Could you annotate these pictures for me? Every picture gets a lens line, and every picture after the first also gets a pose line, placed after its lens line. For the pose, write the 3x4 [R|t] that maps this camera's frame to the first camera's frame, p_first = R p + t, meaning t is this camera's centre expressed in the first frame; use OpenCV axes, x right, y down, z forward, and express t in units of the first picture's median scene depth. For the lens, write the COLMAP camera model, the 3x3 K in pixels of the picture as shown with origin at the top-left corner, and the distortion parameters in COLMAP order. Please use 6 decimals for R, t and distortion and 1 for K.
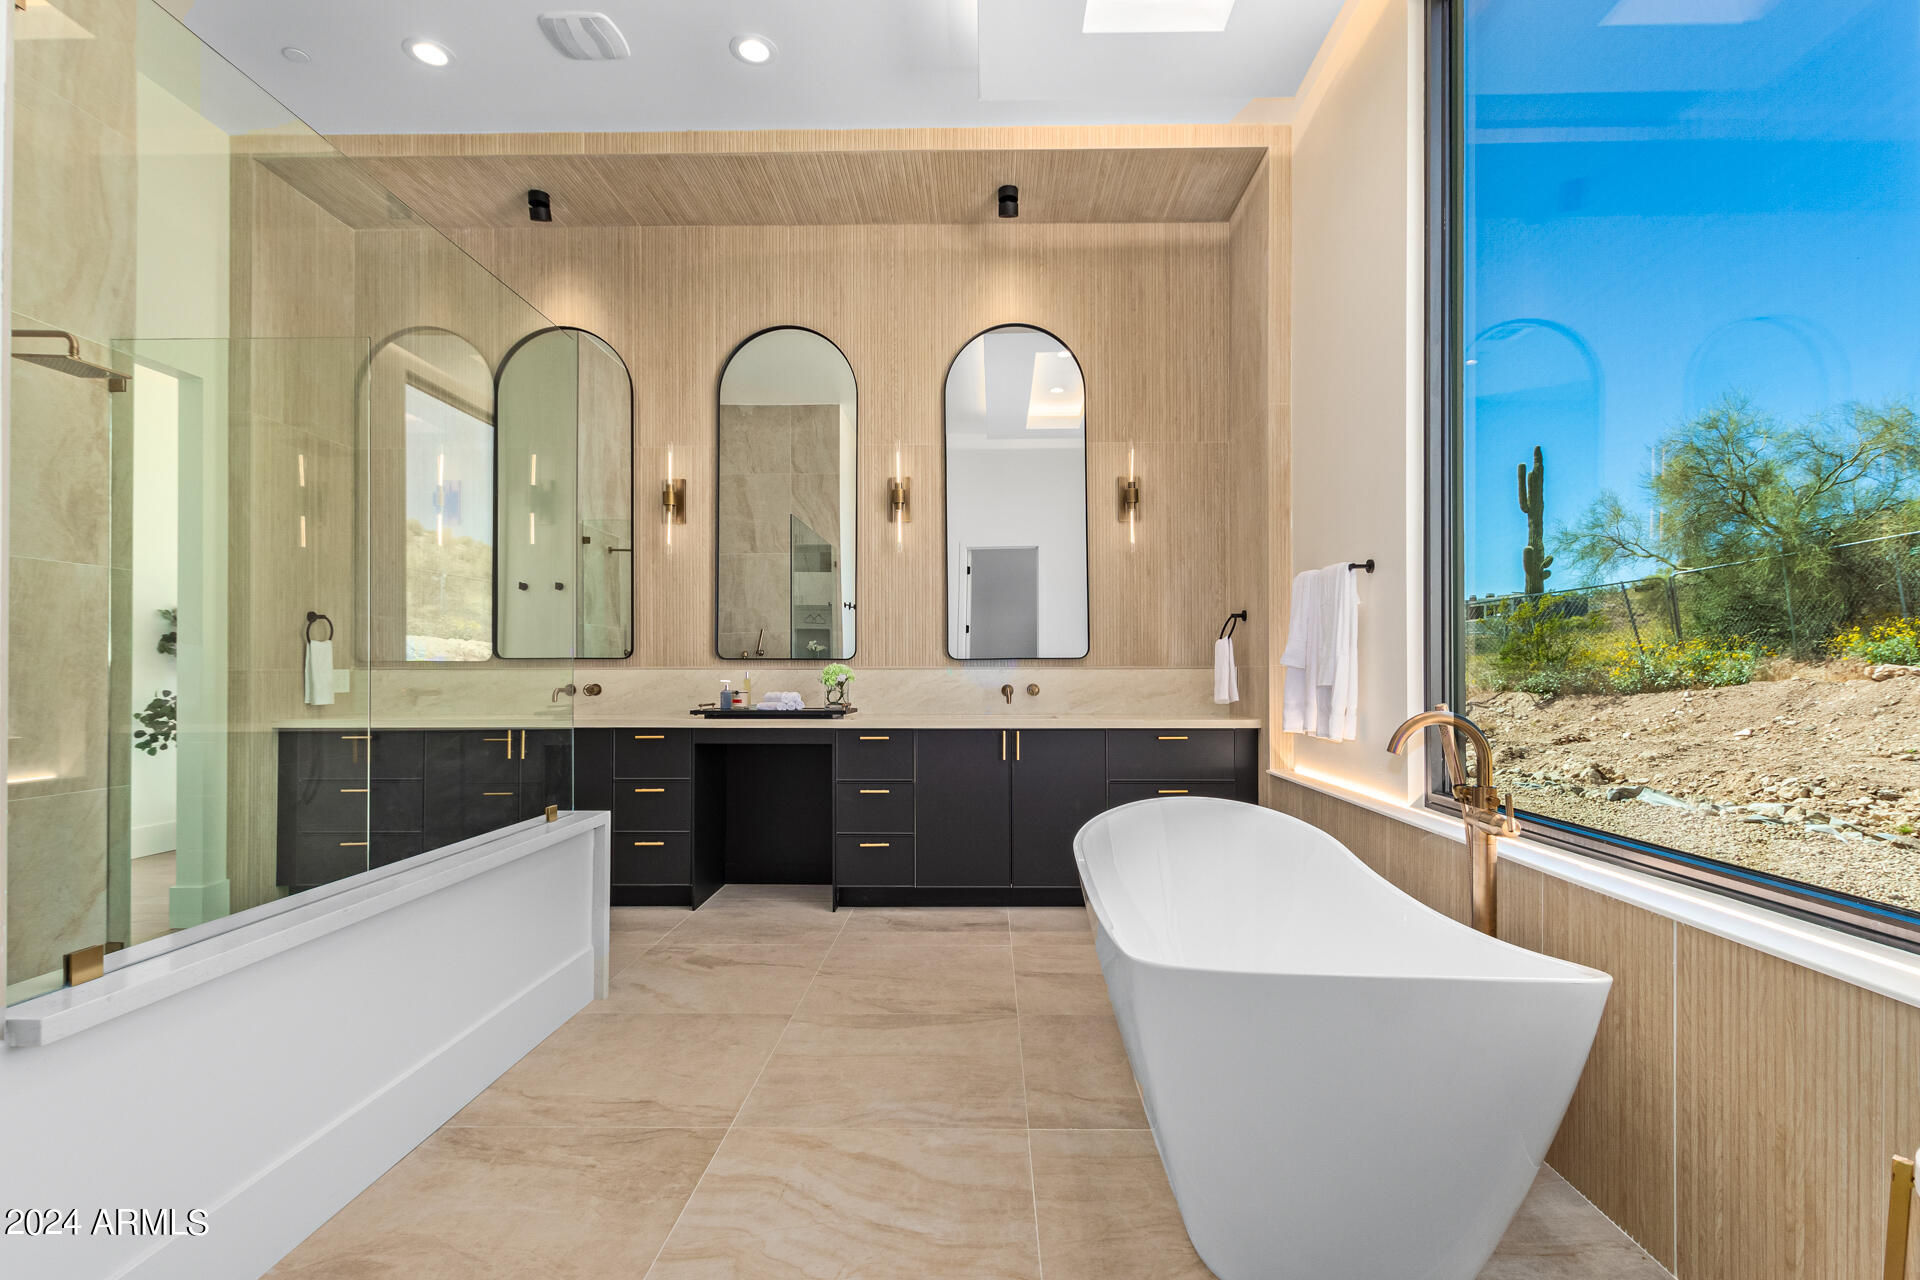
lens RADIAL K [[897.5, 0, 968.5], [0, 897.5, 656.4], [0, 0, 1]] dist [0.017031, -0.007703]
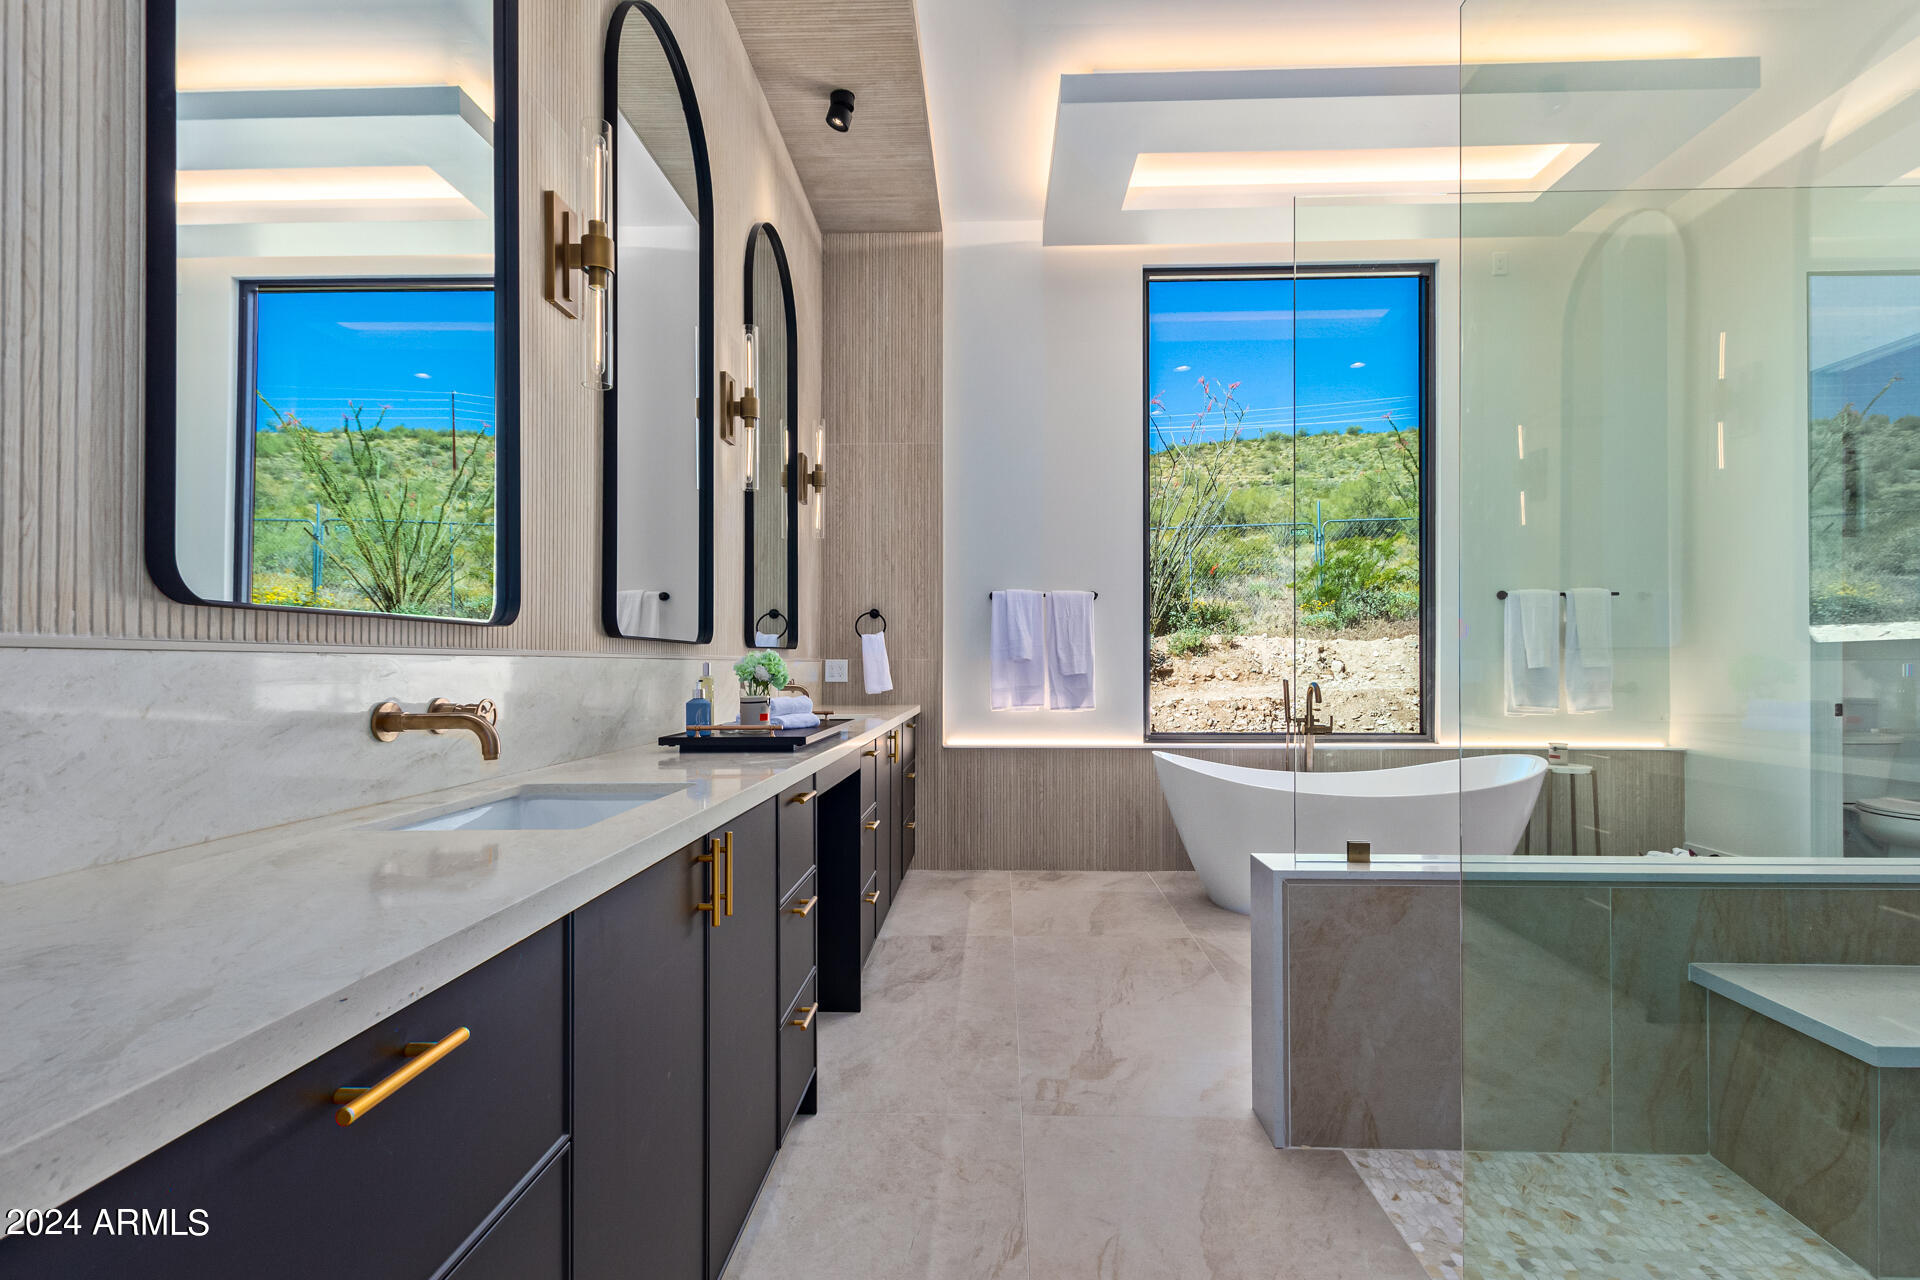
lens RADIAL K [[897.5, 0, 968.5], [0, 897.5, 656.4], [0, 0, 1]] dist [0.017031, -0.007703]
pose [[0.020944, 0.014803, 0.999671, -0.979238], [-0.004282, 0.999883, -0.014717, 0.028369], [-0.999771, -0.003972, 0.021005, 1.059954]]
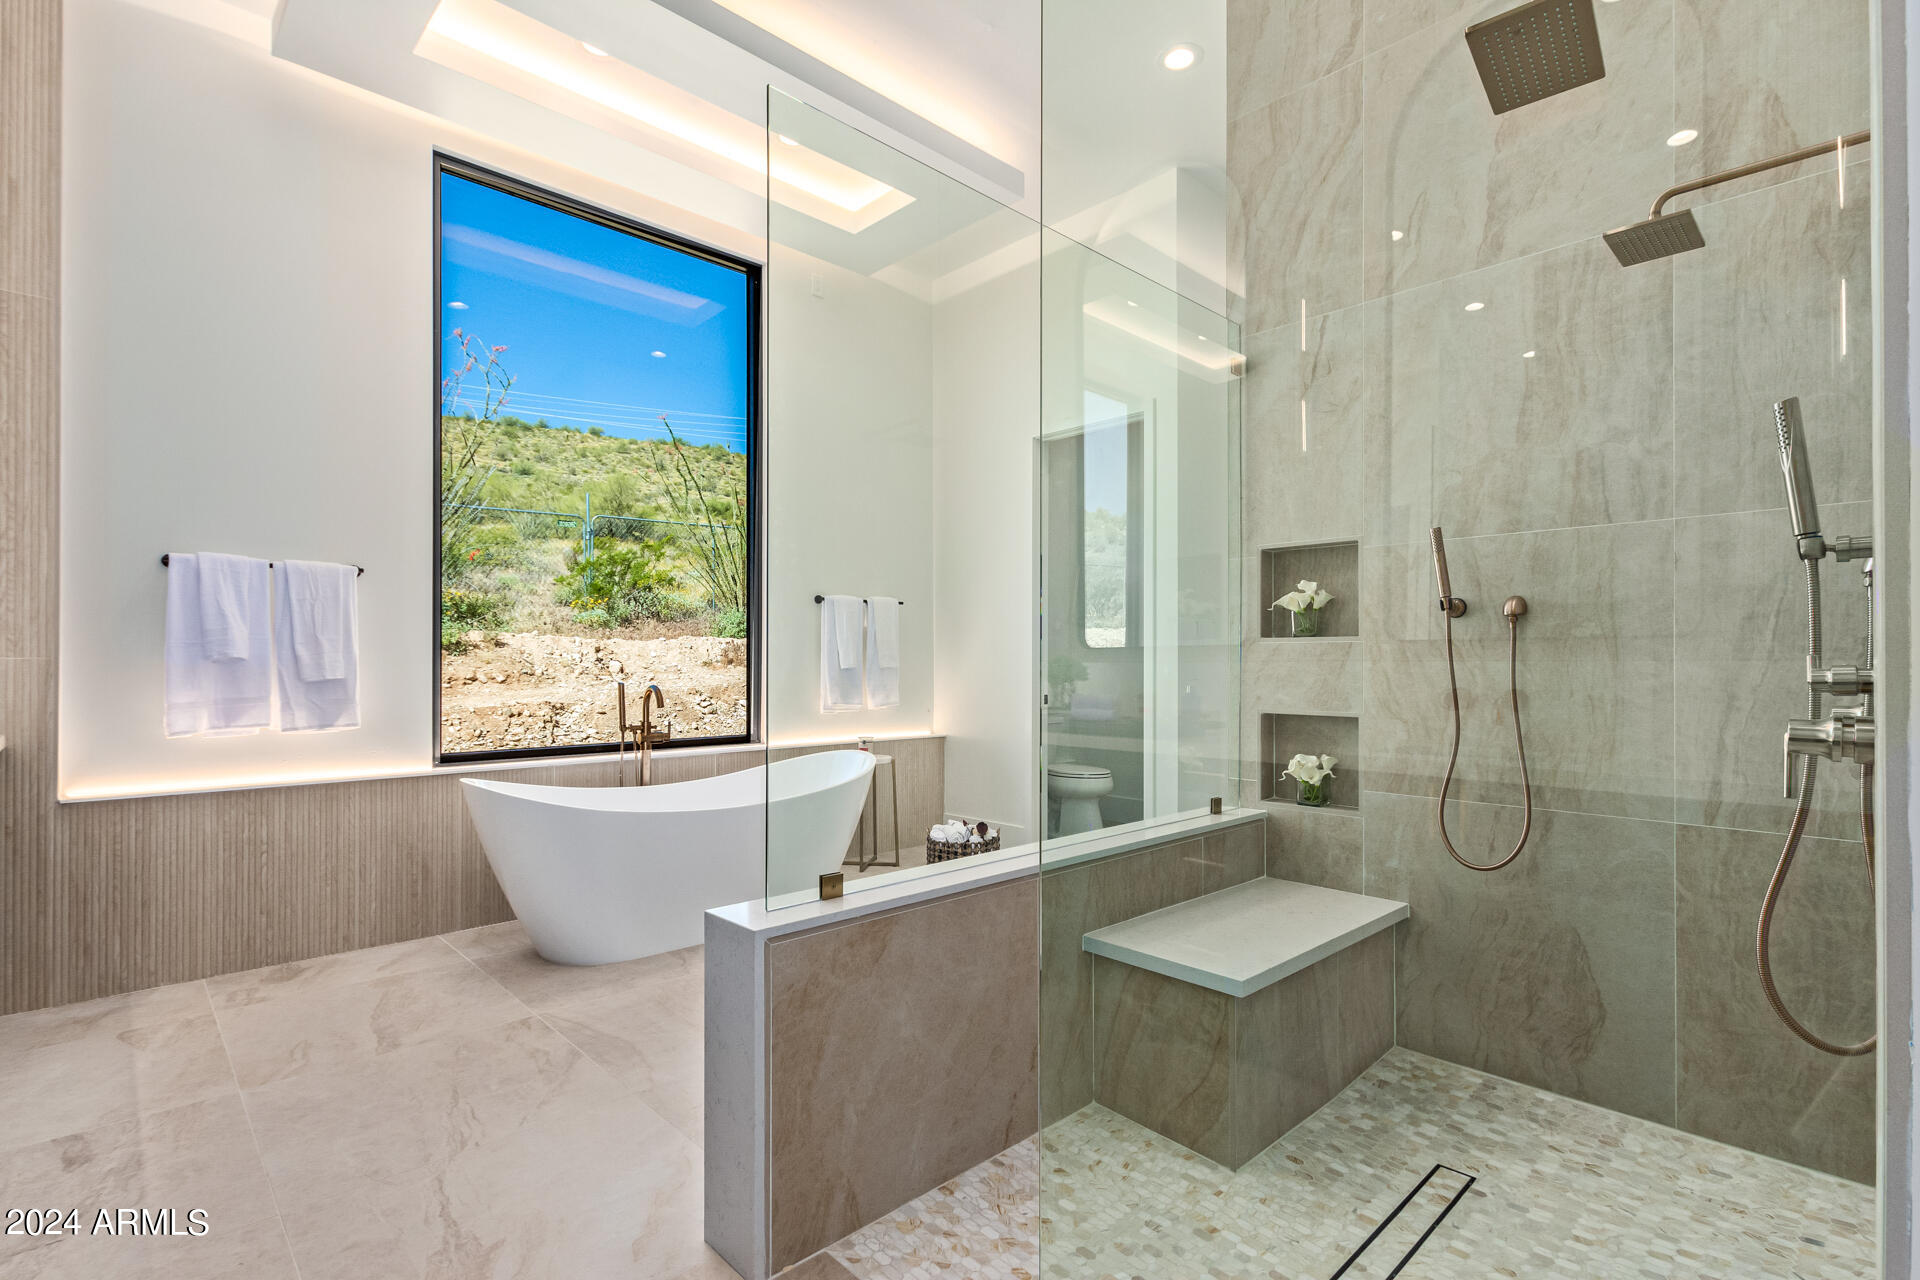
lens RADIAL K [[897.5, 0, 968.5], [0, 897.5, 656.4], [0, 0, 1]] dist [0.017031, -0.007703]
pose [[-0.701264, 0.012535, 0.712791, -0.795163], [0.002057, 0.999877, -0.015560, 0.026120], [-0.712898, -0.009446, -0.701204, 1.116472]]
